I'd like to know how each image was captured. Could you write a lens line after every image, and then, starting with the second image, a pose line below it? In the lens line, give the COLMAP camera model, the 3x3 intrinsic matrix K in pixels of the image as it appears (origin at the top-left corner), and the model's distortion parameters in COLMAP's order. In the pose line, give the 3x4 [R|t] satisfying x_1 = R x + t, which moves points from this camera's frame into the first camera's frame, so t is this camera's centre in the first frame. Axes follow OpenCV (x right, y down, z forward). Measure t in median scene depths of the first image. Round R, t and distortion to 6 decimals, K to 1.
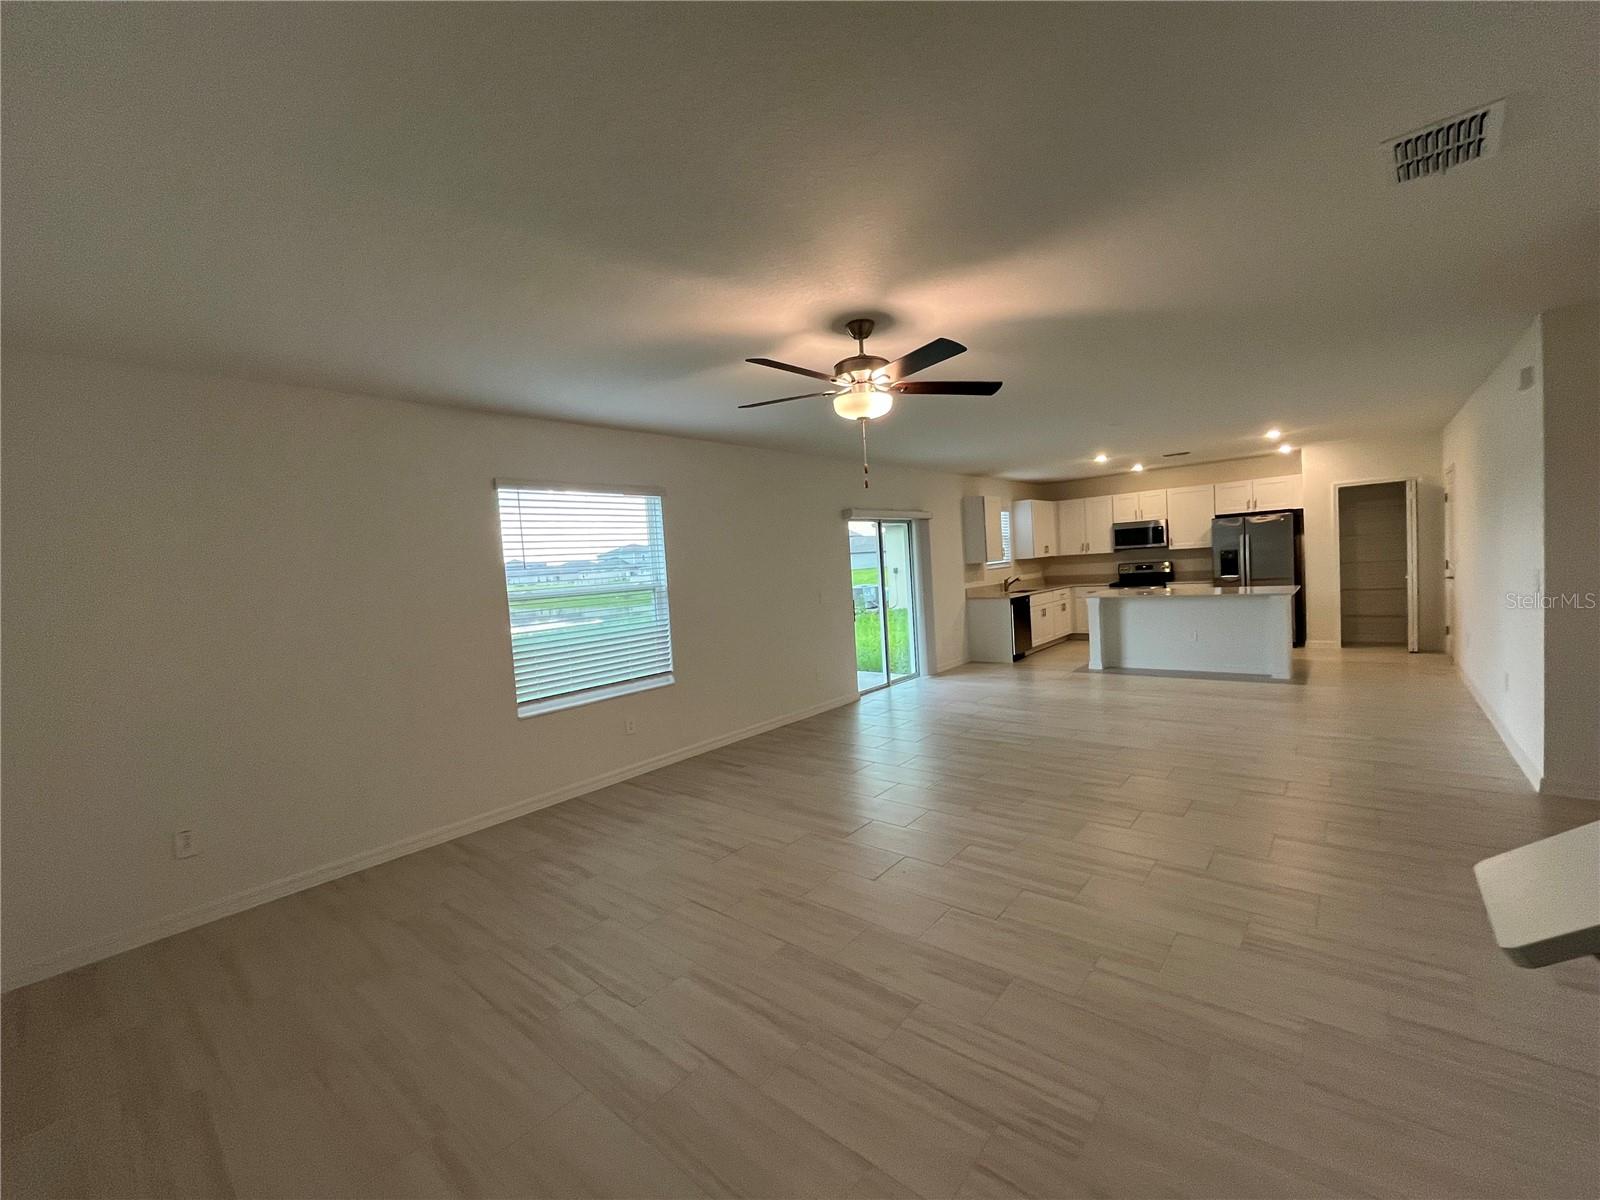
lens RADIAL K [[650.9, 0, 803.7], [0, 650.9, 602.0], [0, 0, 1]] dist [-0.006300, 0.000448]
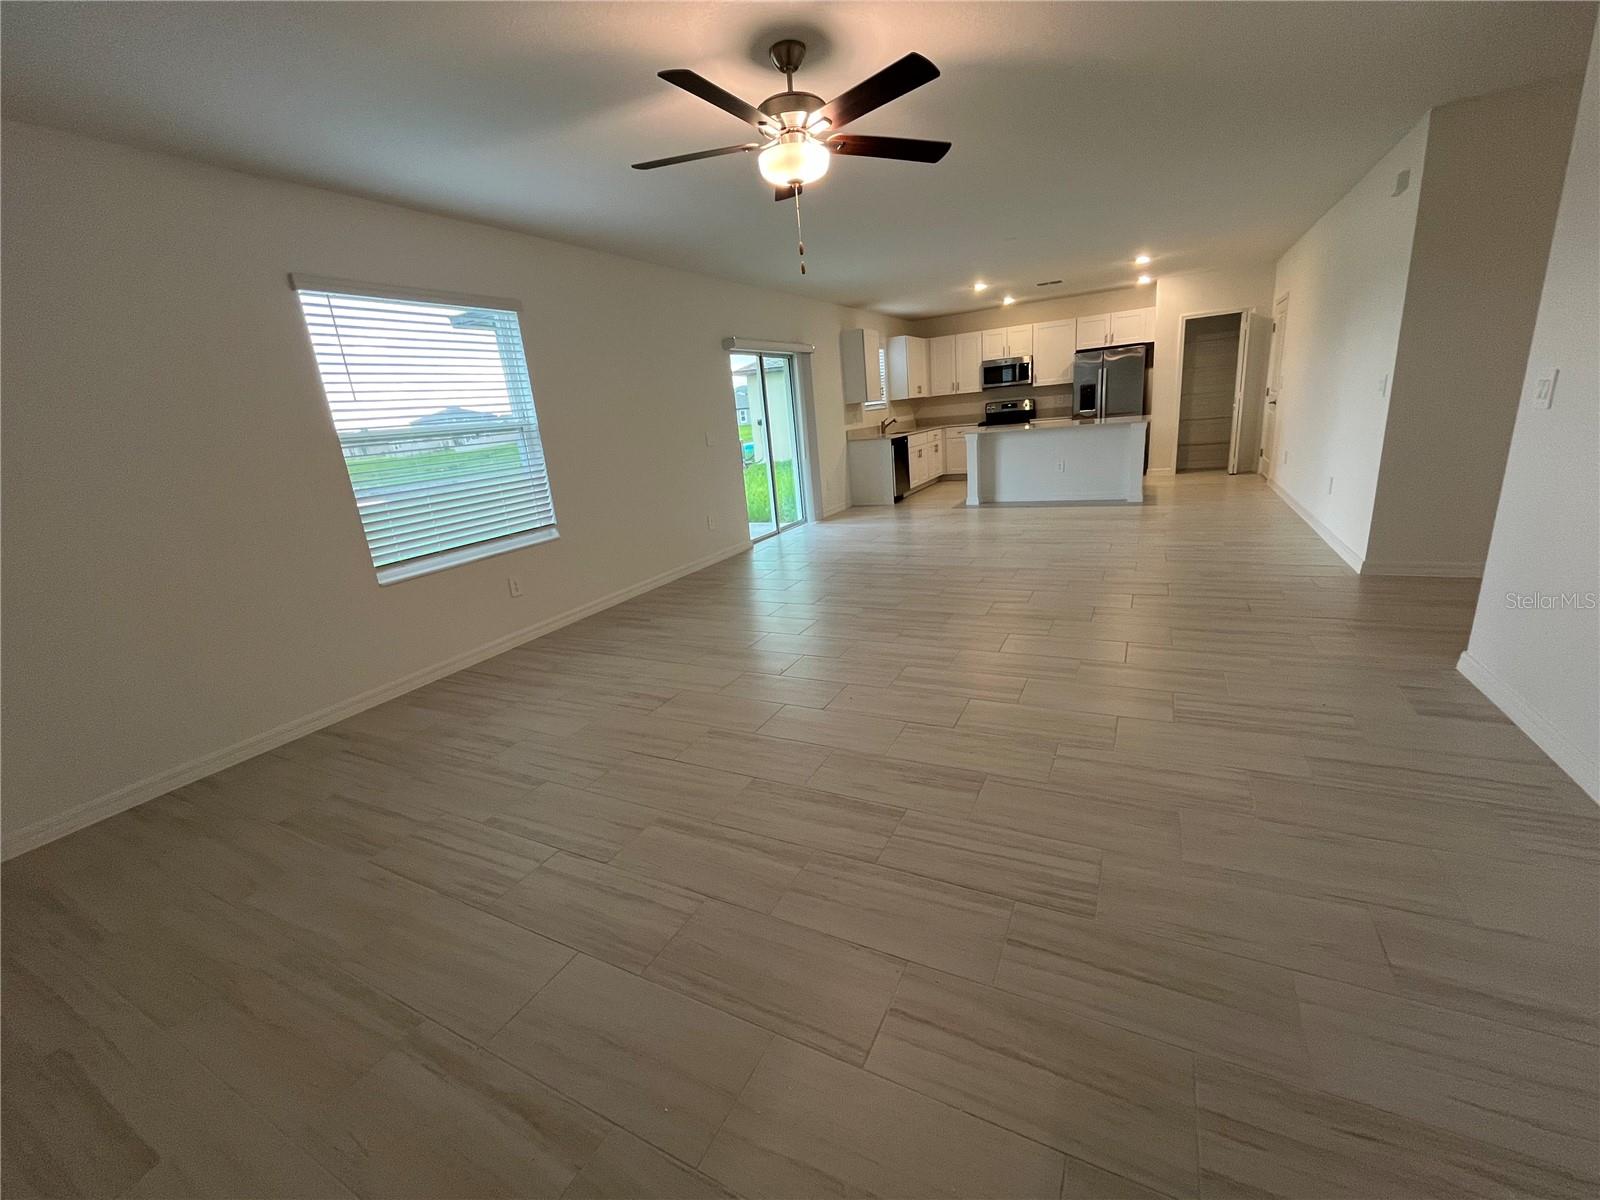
lens RADIAL K [[650.9, 0, 803.2], [0, 650.9, 598.9], [0, 0, 1]] dist [-0.006300, 0.000448]
pose [[0.974864, -0.085401, 0.205783, -0.079198], [0.041695, 0.977233, 0.208032, 0.044867], [-0.218864, -0.194222, 0.956230, 0.074737]]
